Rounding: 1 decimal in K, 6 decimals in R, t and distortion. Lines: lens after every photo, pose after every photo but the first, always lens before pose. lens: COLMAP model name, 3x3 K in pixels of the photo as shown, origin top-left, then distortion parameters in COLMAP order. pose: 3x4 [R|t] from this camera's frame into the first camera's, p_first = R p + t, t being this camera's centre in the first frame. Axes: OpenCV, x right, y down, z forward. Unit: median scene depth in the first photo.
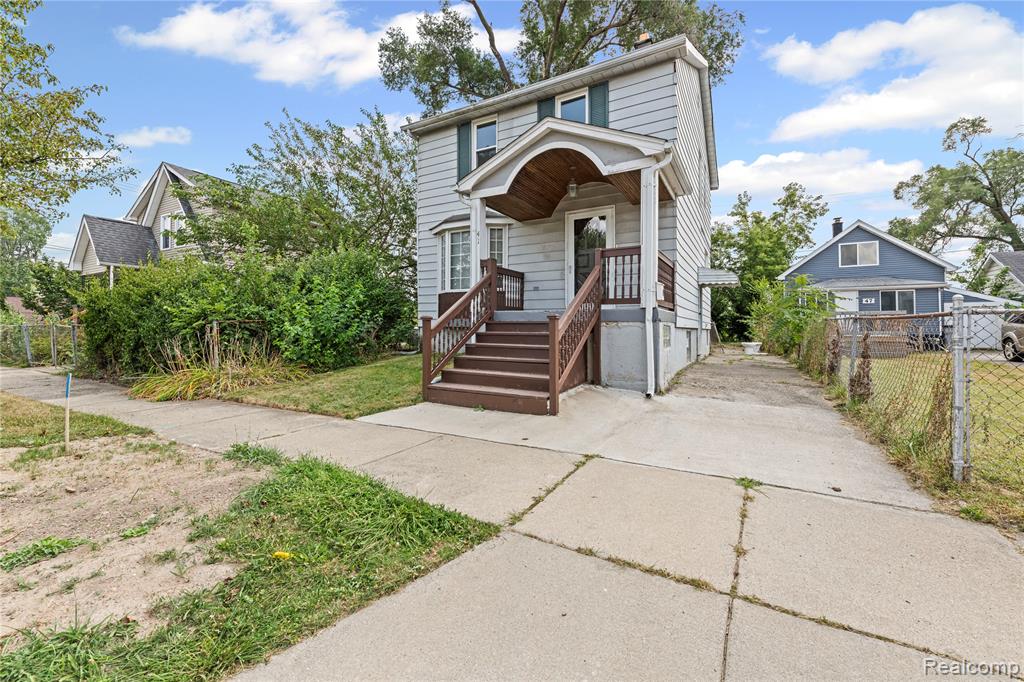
lens RADIAL K [[421.3, 0, 523.6], [0, 421.3, 327.1], [0, 0, 1]] dist [0.014559, -0.001441]
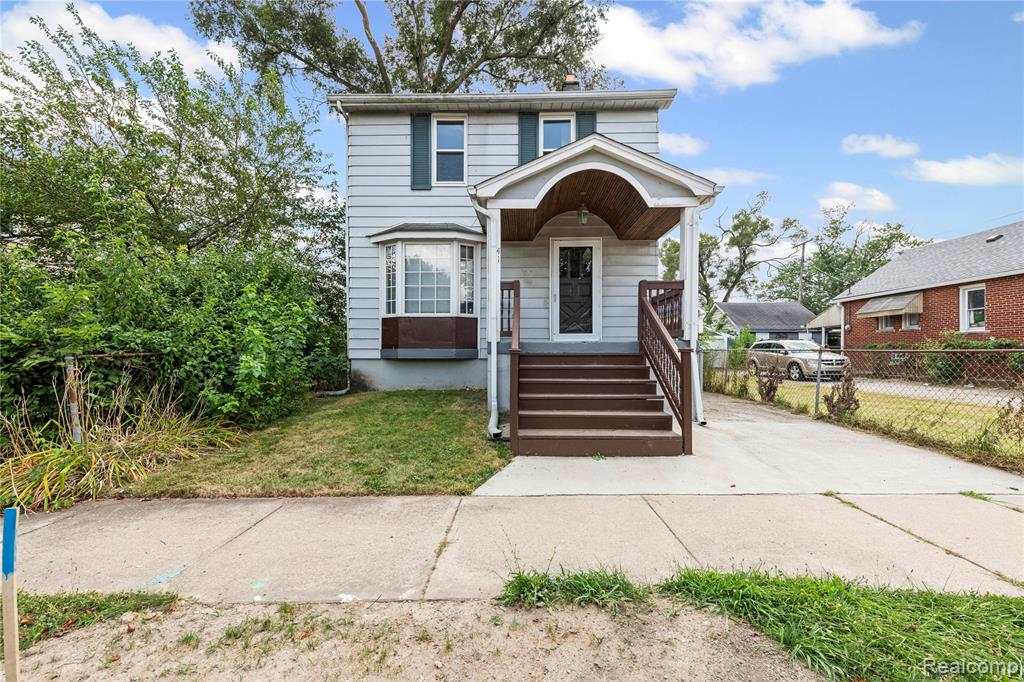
lens RADIAL K [[421.3, 0, 530.3], [0, 421.3, 350.2], [0, 0, 1]] dist [0.014559, -0.001441]
pose [[0.877558, -0.001287, 0.479469, -0.396552], [0.006790, 0.999929, -0.009743, -0.010464], [-0.479422, 0.011806, 0.877505, 0.196362]]
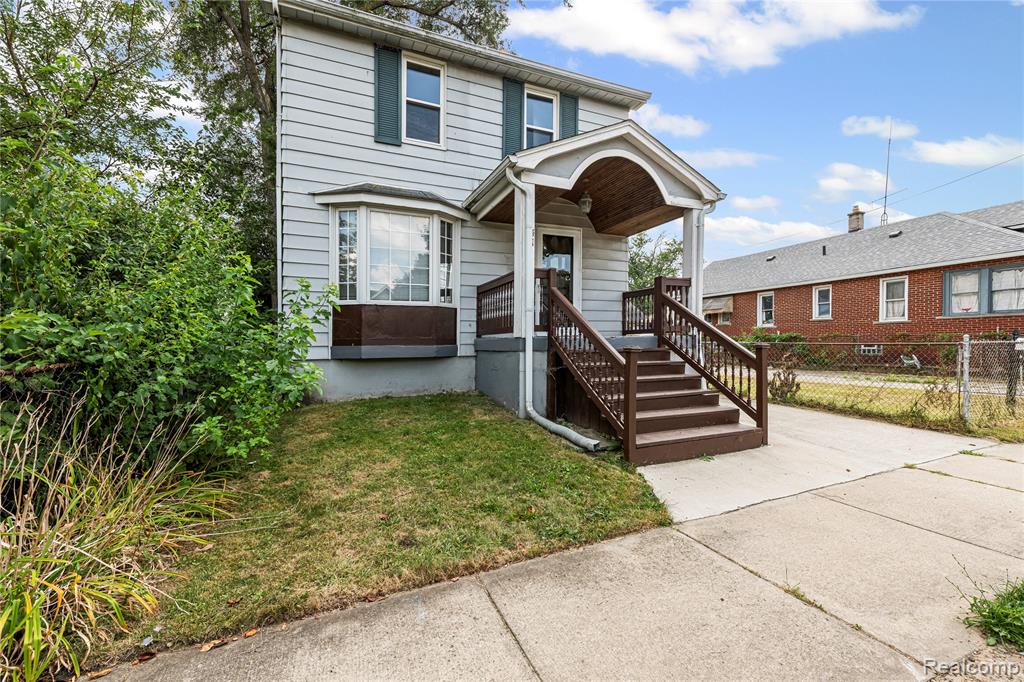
lens RADIAL K [[421.3, 0, 529.6], [0, 421.3, 346.0], [0, 0, 1]] dist [0.014559, -0.001441]
pose [[0.598278, -0.016206, 0.801125, -0.612322], [0.017473, 0.999822, 0.007177, -0.024481], [-0.801098, 0.009704, 0.598454, 0.492264]]
